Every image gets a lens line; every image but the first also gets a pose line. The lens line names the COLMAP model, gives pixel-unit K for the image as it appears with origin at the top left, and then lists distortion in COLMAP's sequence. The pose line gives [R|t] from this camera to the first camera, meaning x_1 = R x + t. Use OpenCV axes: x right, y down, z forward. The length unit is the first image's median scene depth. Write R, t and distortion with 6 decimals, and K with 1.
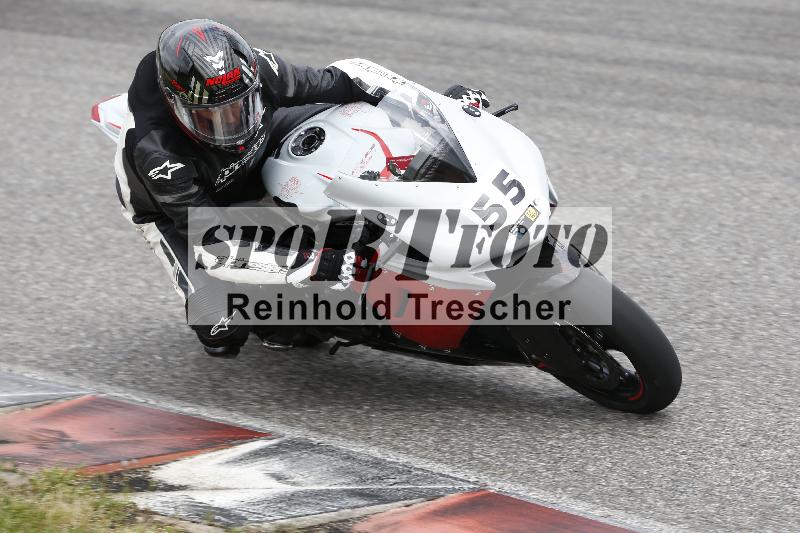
lens RADIAL K [[4512.7, 0, 353.9], [0, 4512.7, 267.9], [0, 0, 1]] dist [6.449256, -1.382906]
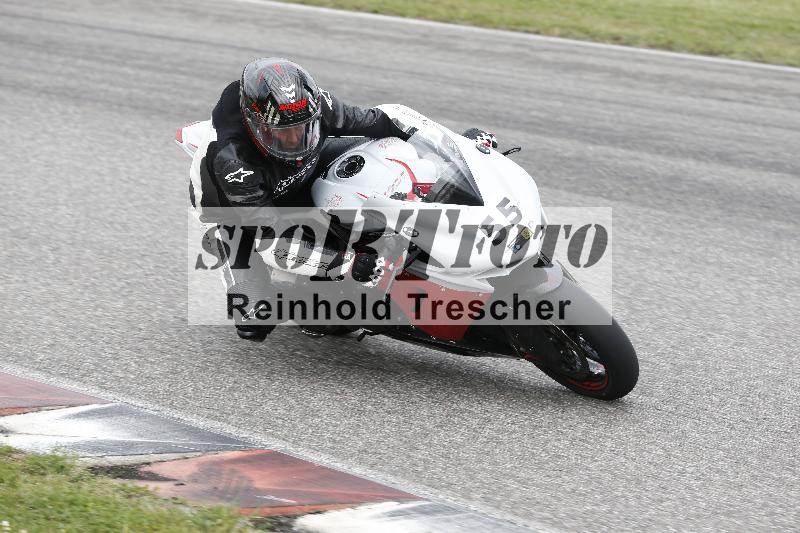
lens RADIAL K [[4628.3, 0, 354.7], [0, 4628.3, 266.8], [0, 0, 1]] dist [14.842515, 2.046546]
pose [[0.996392, 0.084733, -0.004910, -0.000479], [-0.084798, 0.996284, -0.015063, 0.019474], [0.003615, 0.015425, 0.999874, -0.286011]]
